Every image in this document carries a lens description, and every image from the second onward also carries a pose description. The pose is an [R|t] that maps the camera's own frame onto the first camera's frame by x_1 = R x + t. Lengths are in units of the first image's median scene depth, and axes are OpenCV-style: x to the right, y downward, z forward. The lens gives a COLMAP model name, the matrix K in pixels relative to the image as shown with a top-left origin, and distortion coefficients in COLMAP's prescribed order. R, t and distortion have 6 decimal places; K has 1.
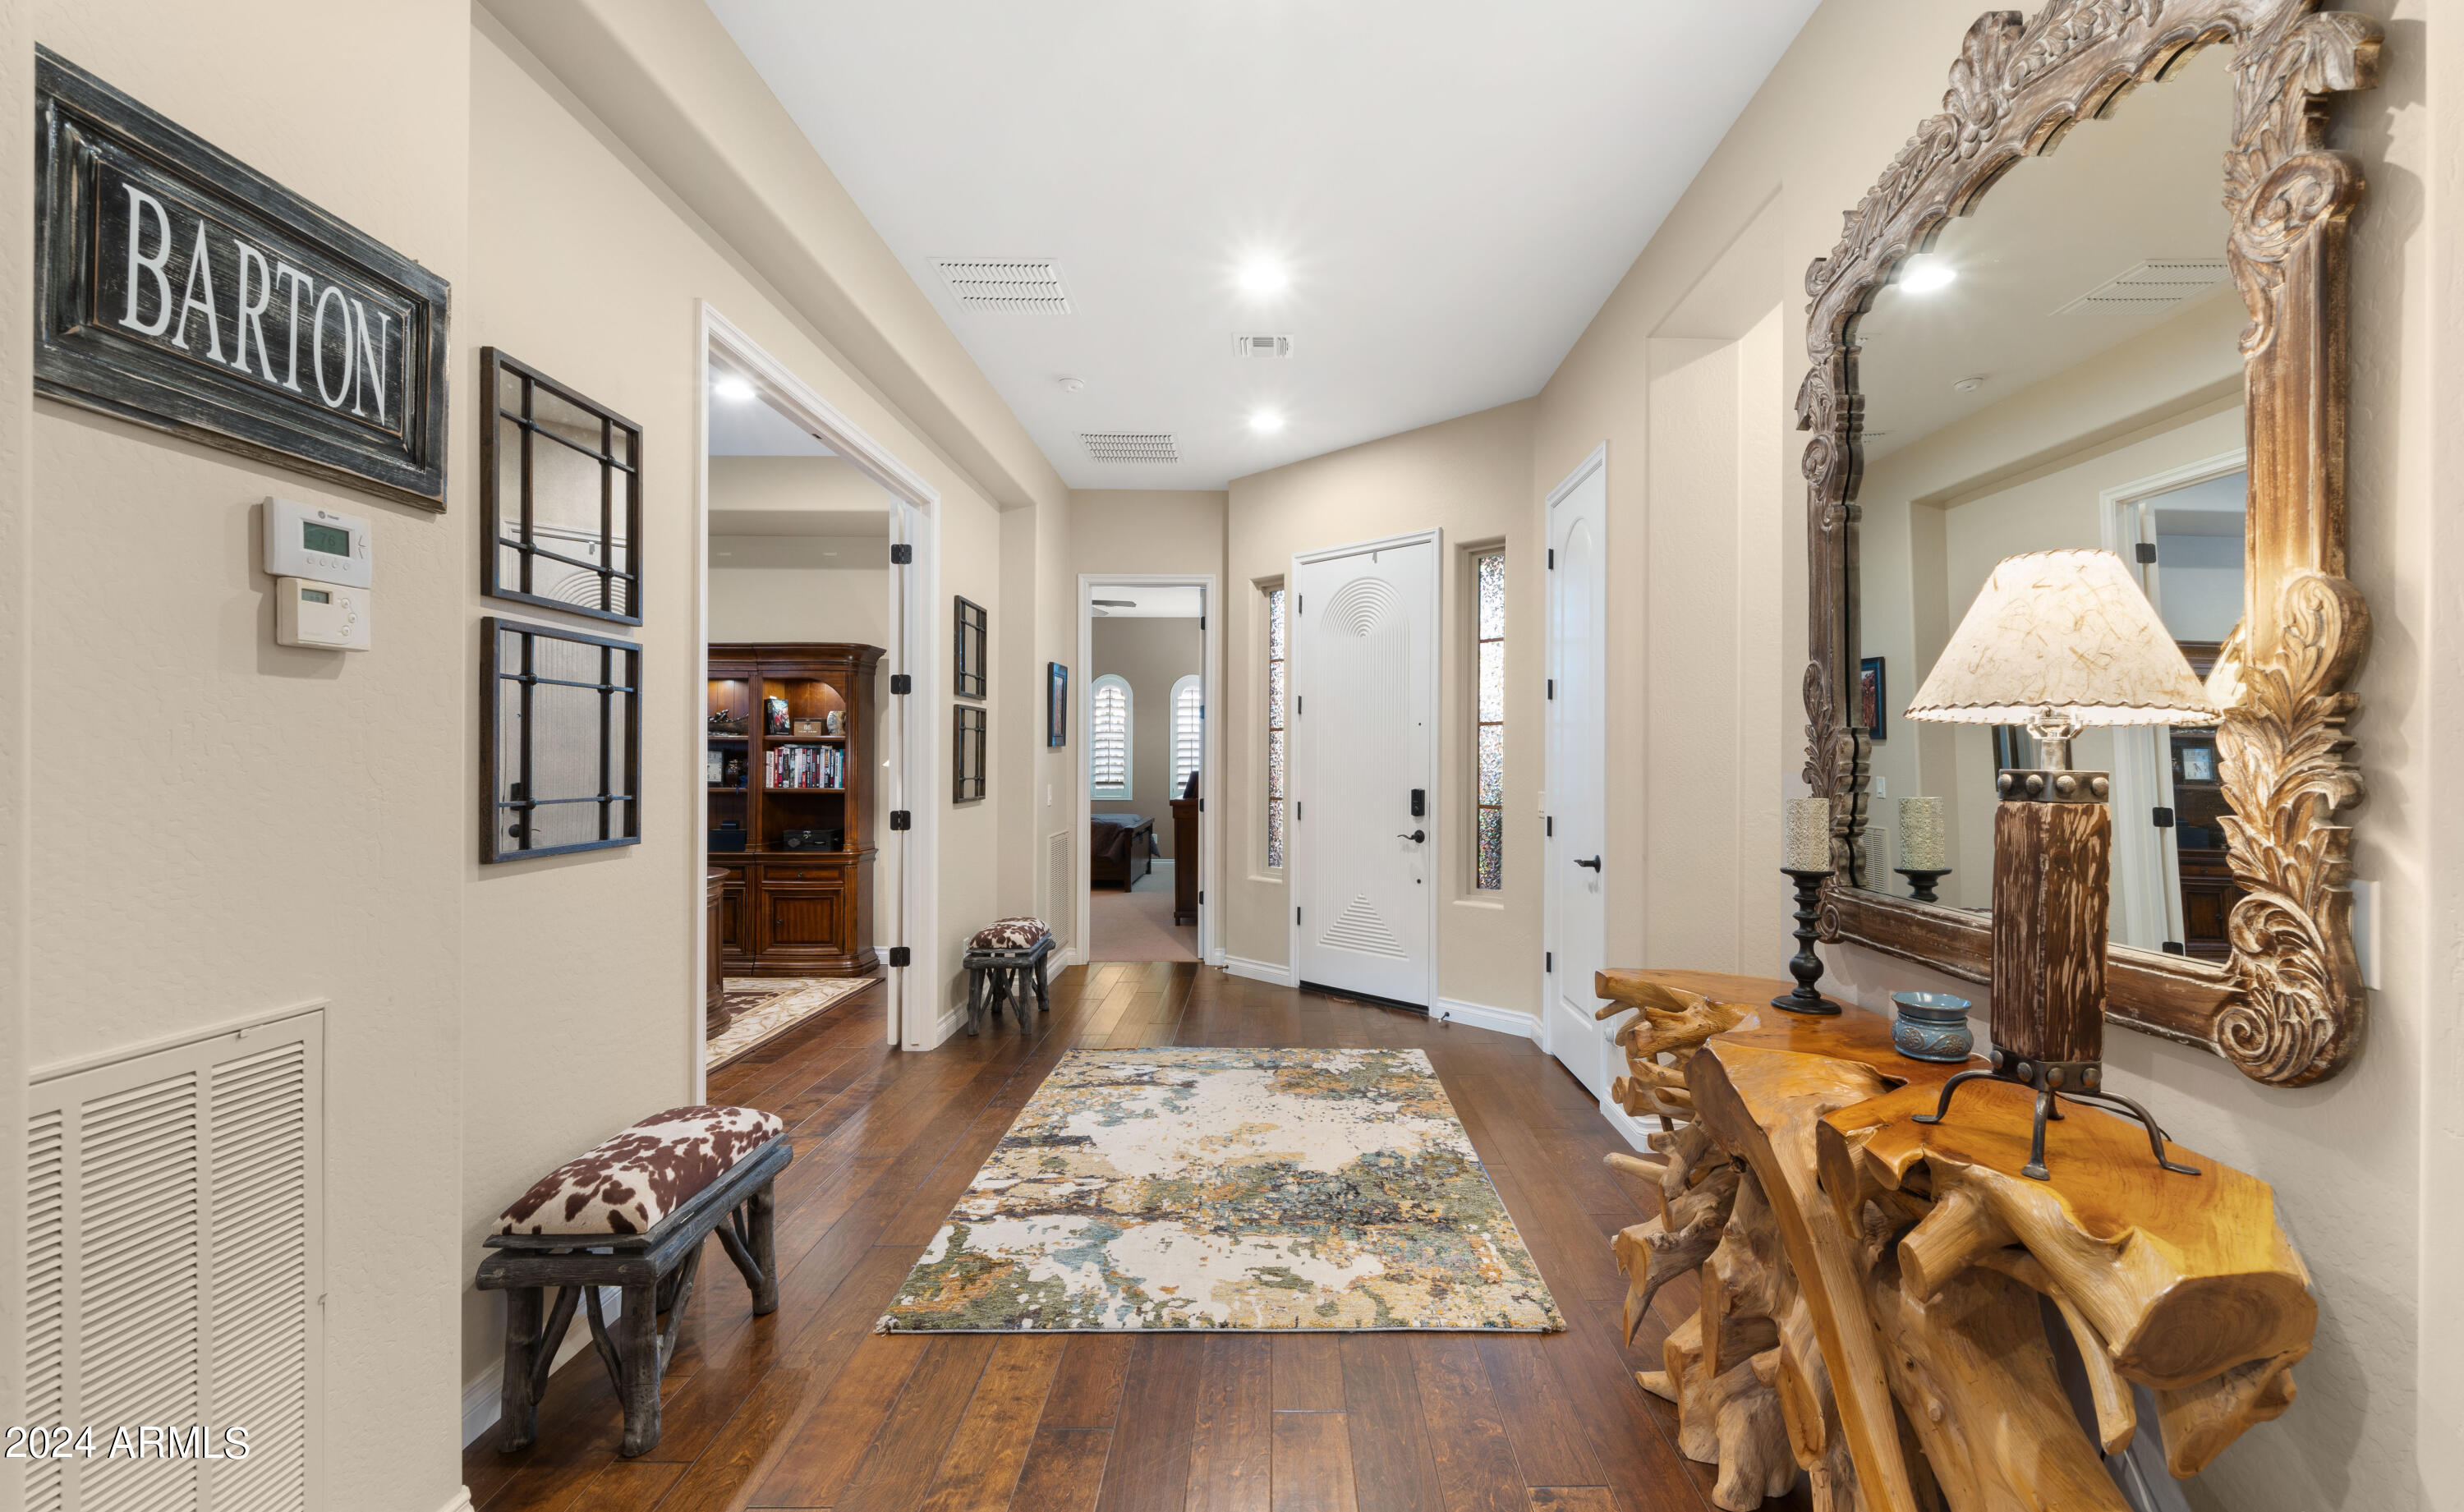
lens RADIAL K [[971.7, 0, 1258.6], [0, 971.7, 756.7], [0, 0, 1]] dist [-0.000745, -0.000152]
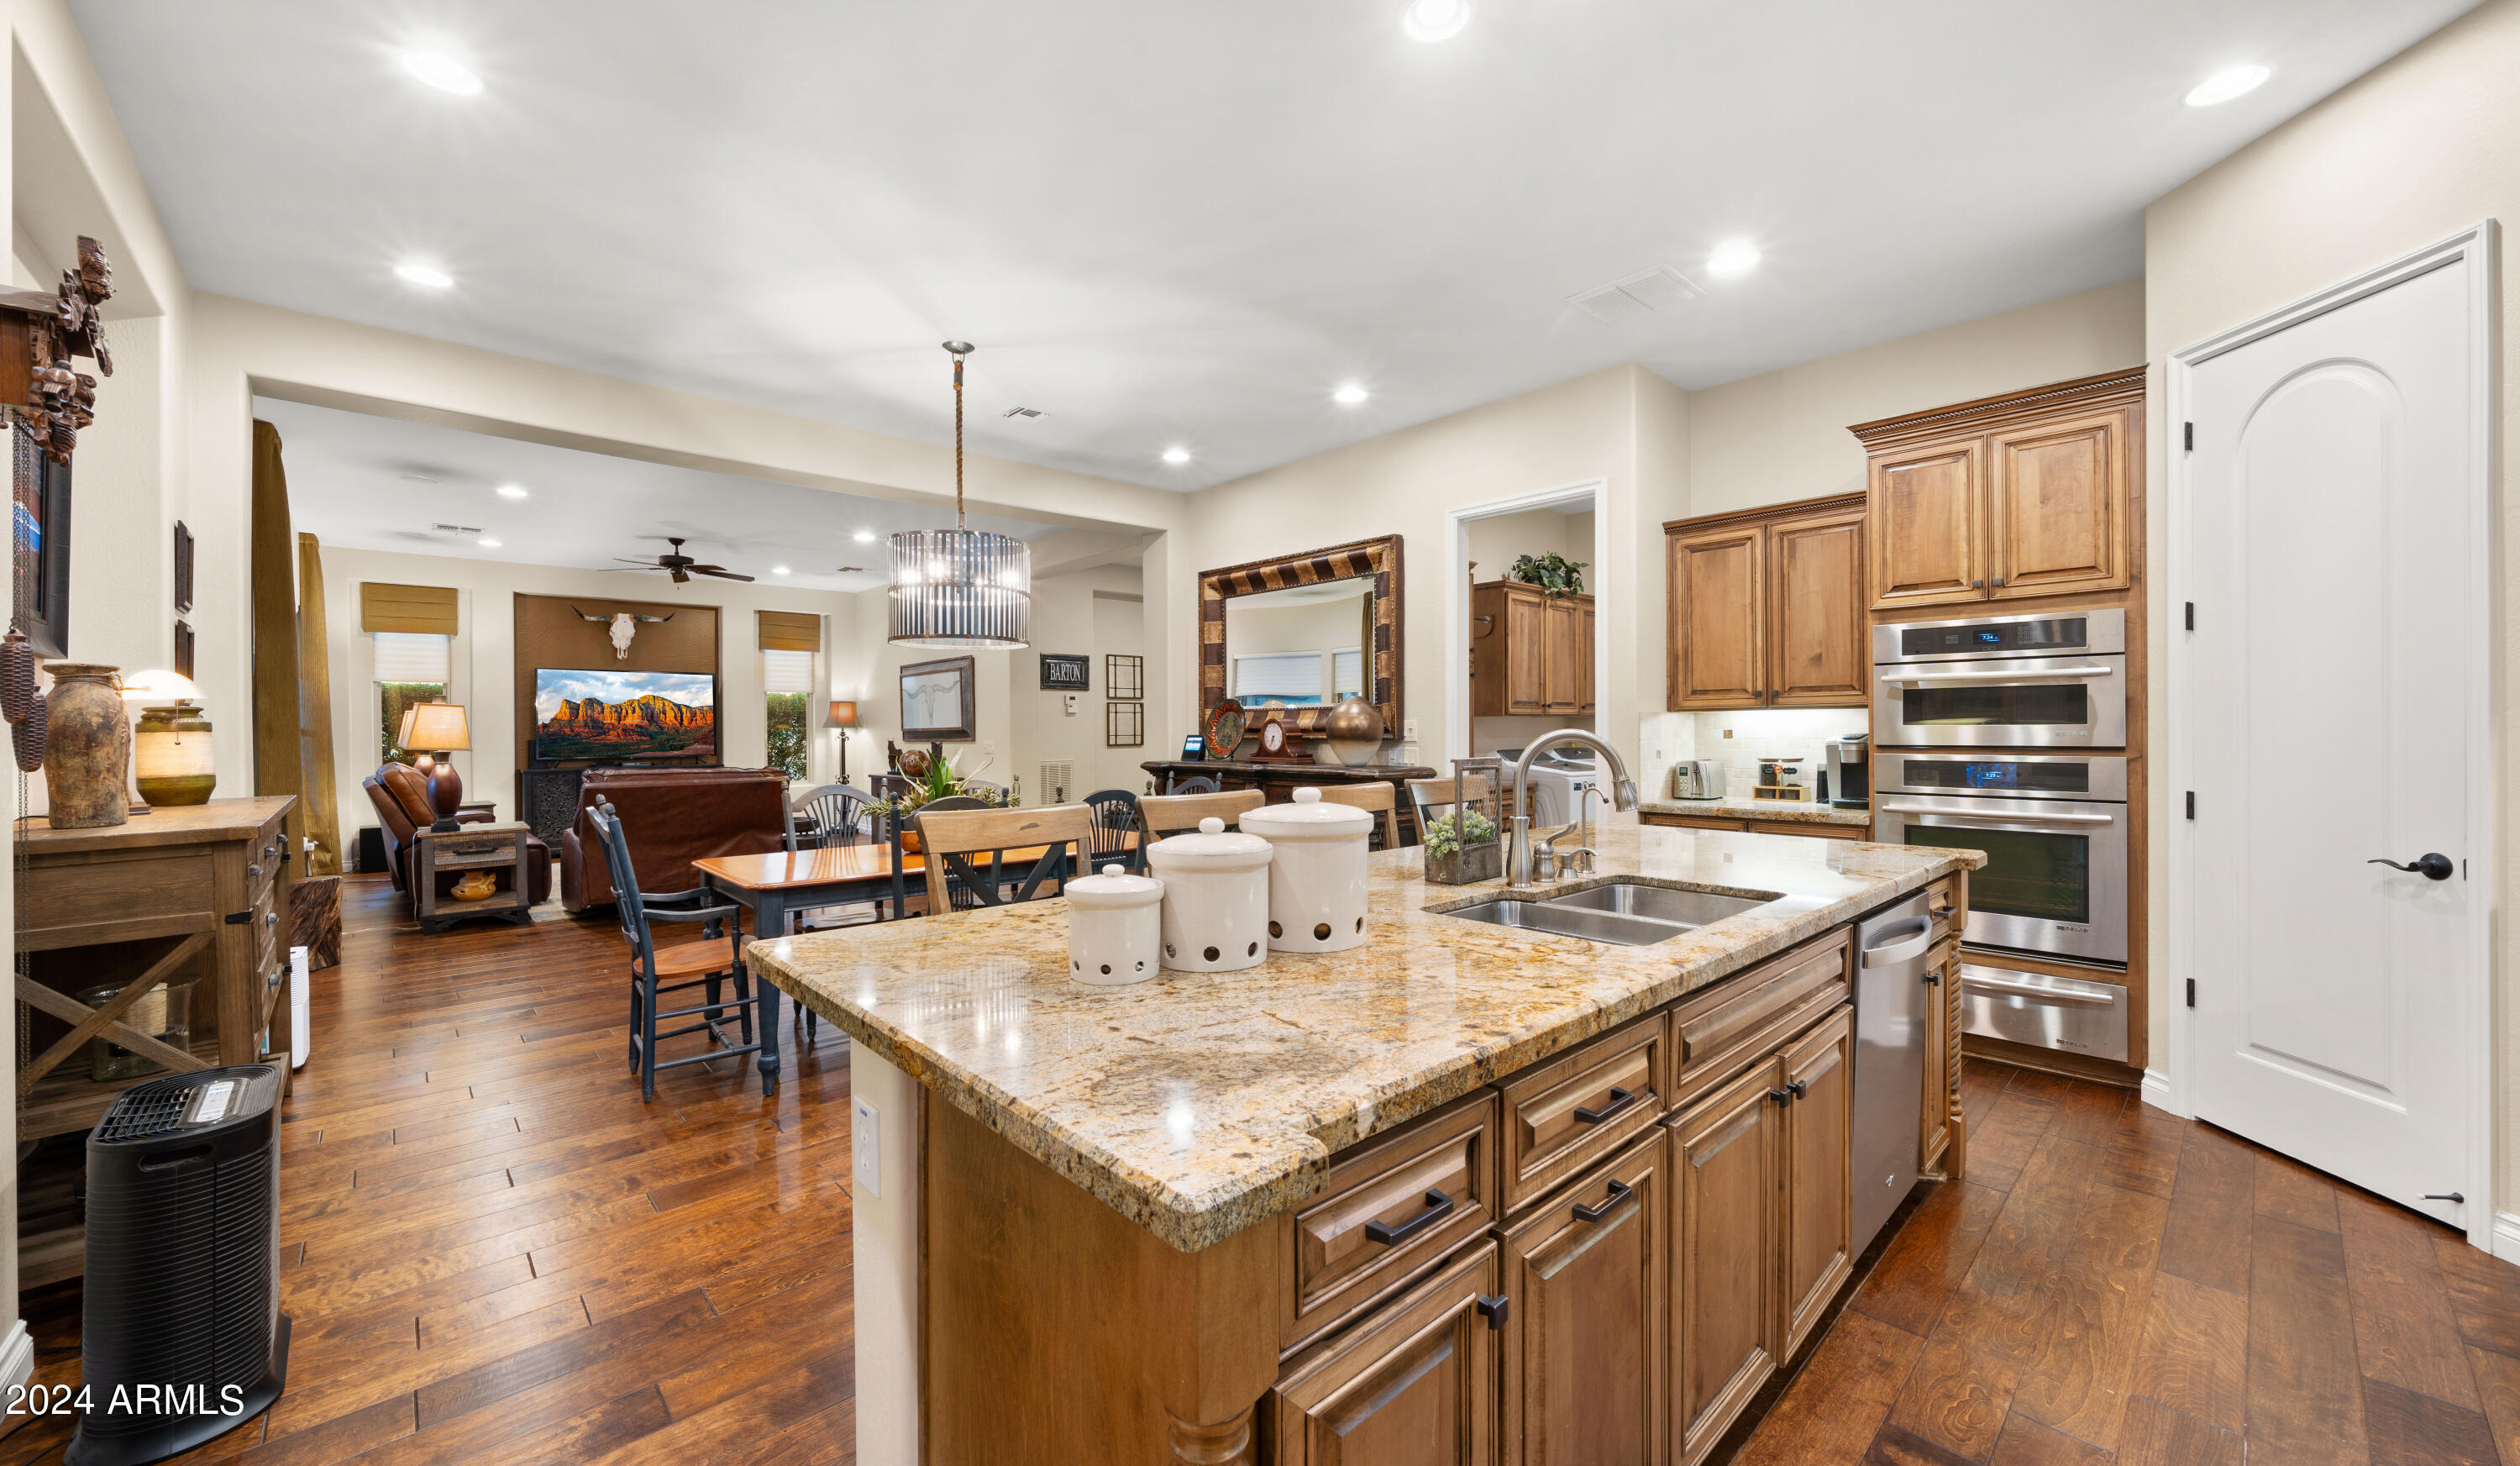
lens RADIAL K [[971.6, 0, 1264.3], [0, 971.6, 732.4], [0, 0, 1]] dist [-0.001216, -0.000453]
pose [[0.665066, -0.004000, -0.746774, 3.260349], [0.010957, 0.999930, 0.004402, 0.011812], [0.746704, -0.011110, 0.665063, -1.675803]]
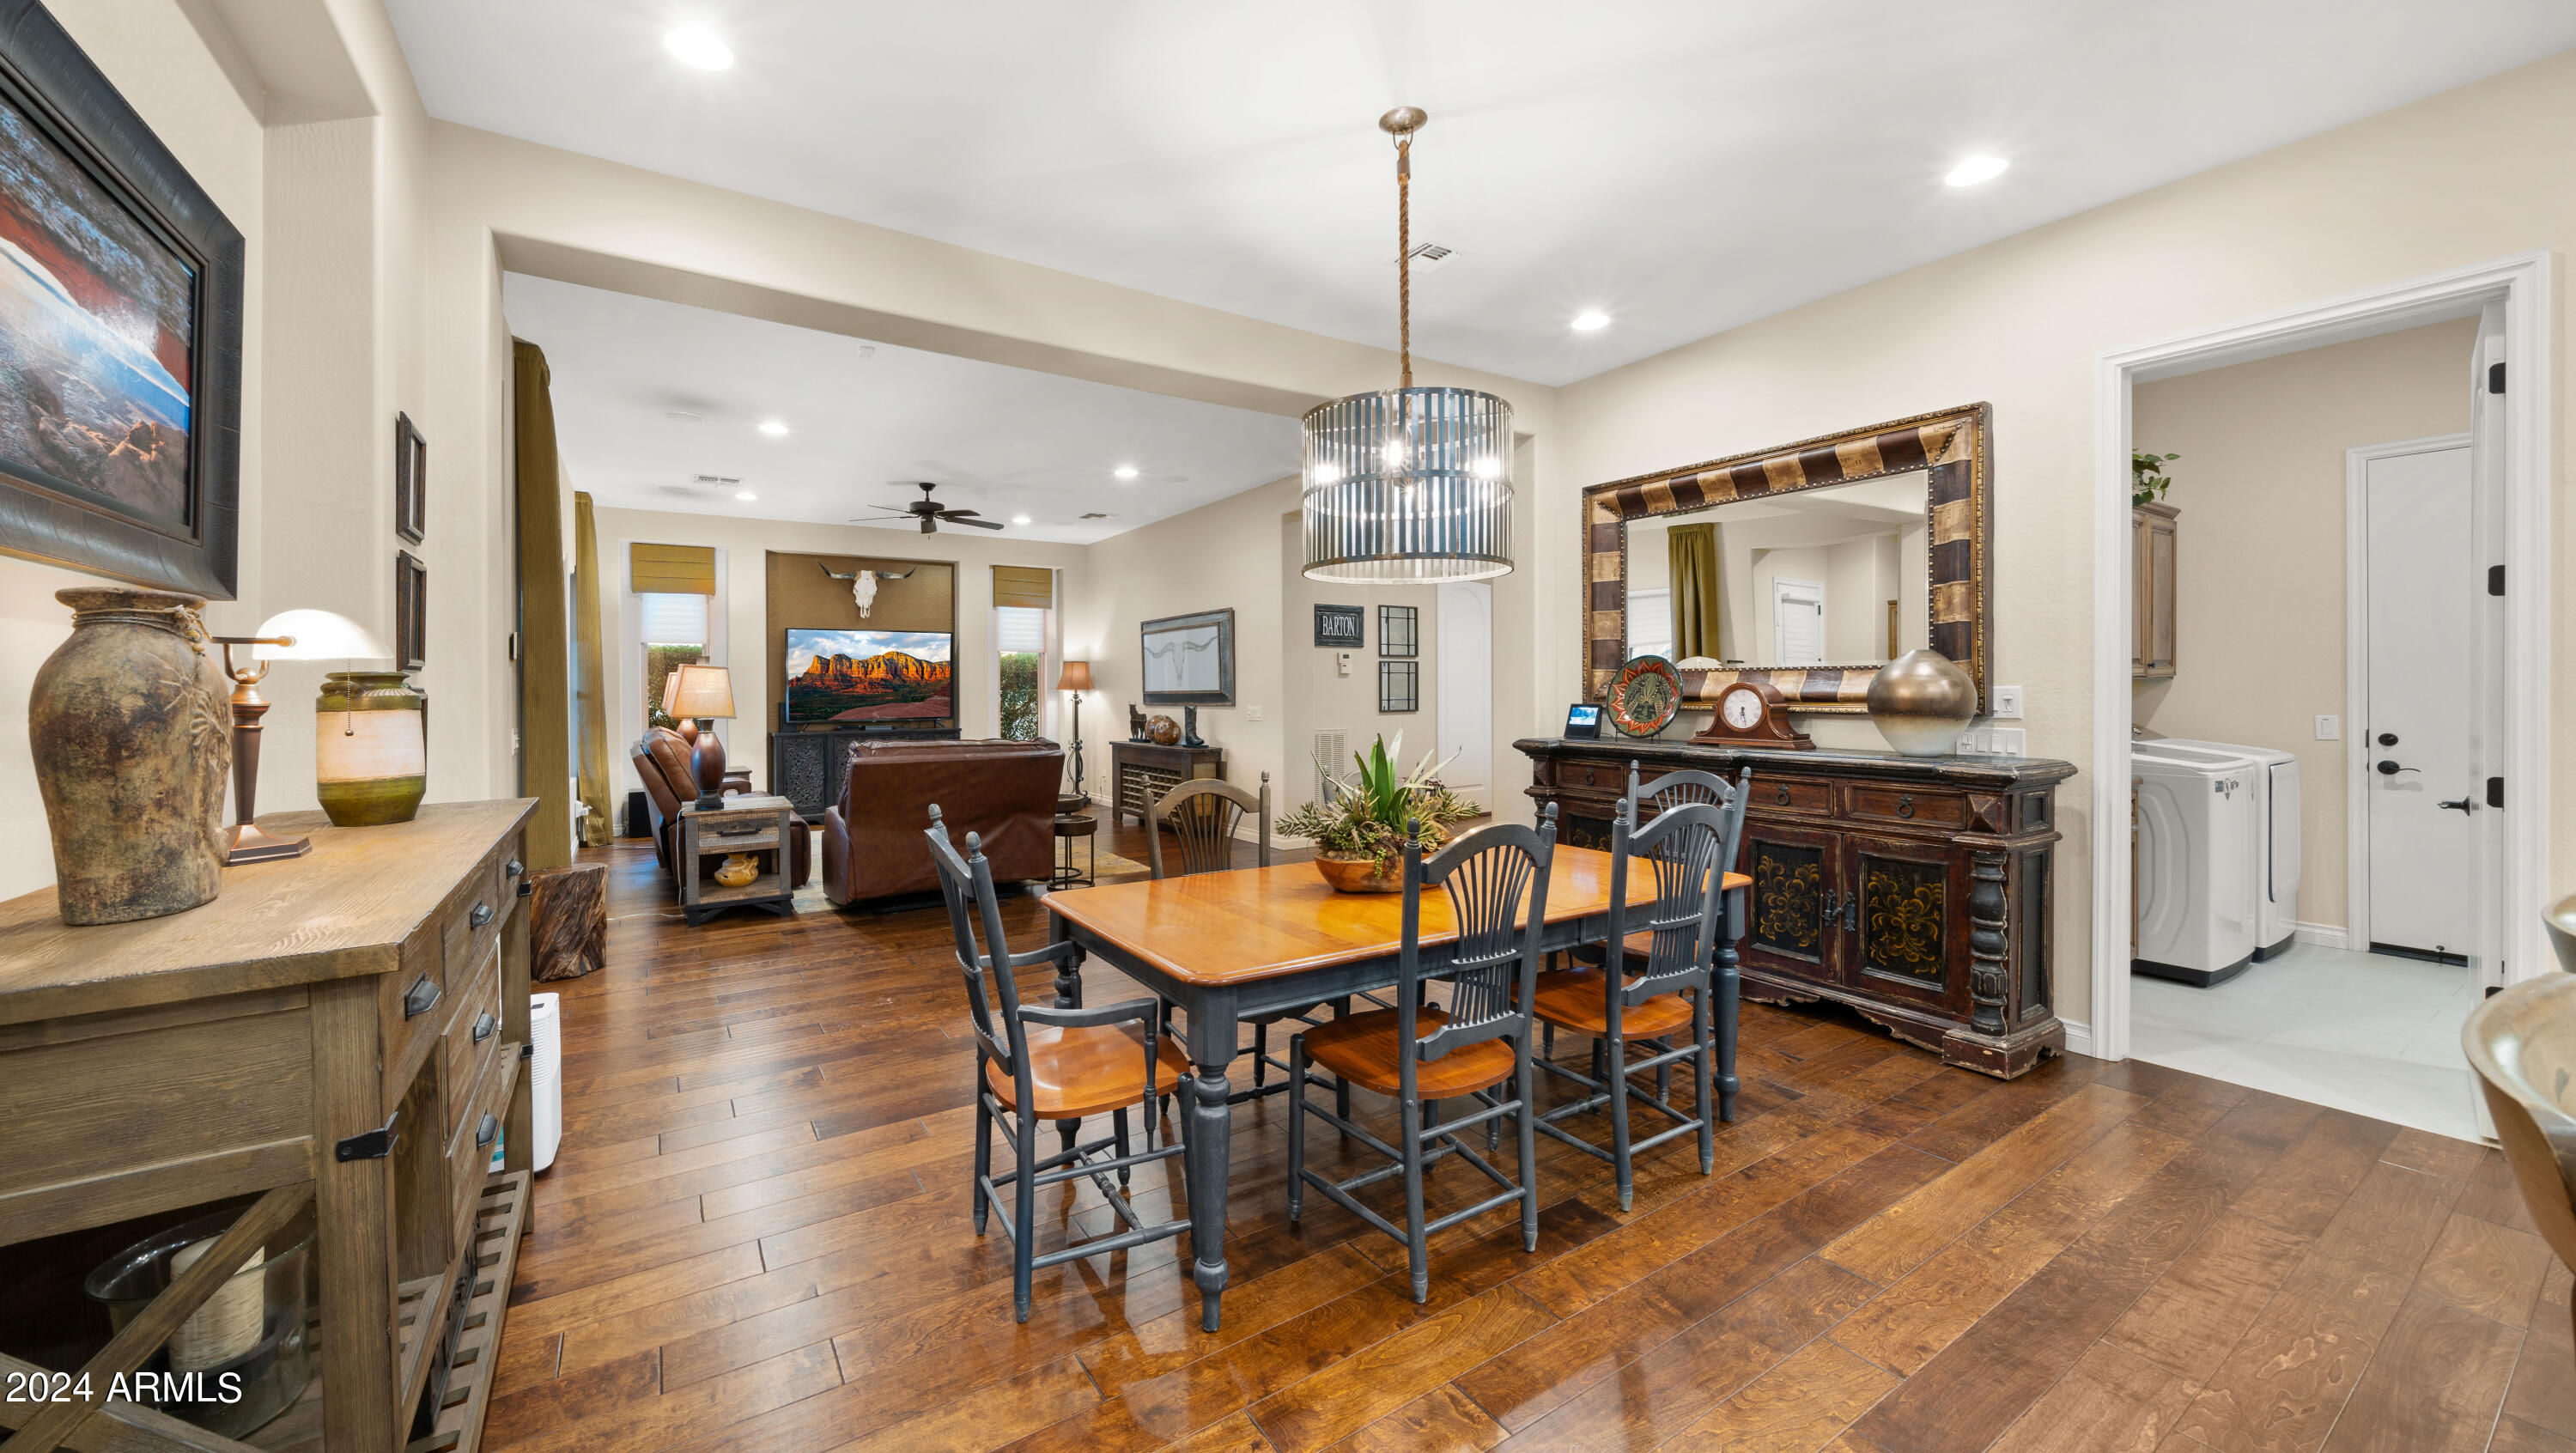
lens RADIAL K [[955.2, 0, 1220.2], [0, 955.2, 692.2], [0, 0, 1]] dist [-0.001812, -0.000266]
pose [[0.504337, -0.001451, -0.863506, 2.353304], [0.009352, 0.999949, 0.003782, -0.012932], [0.863456, -0.009983, 0.504325, -1.681072]]
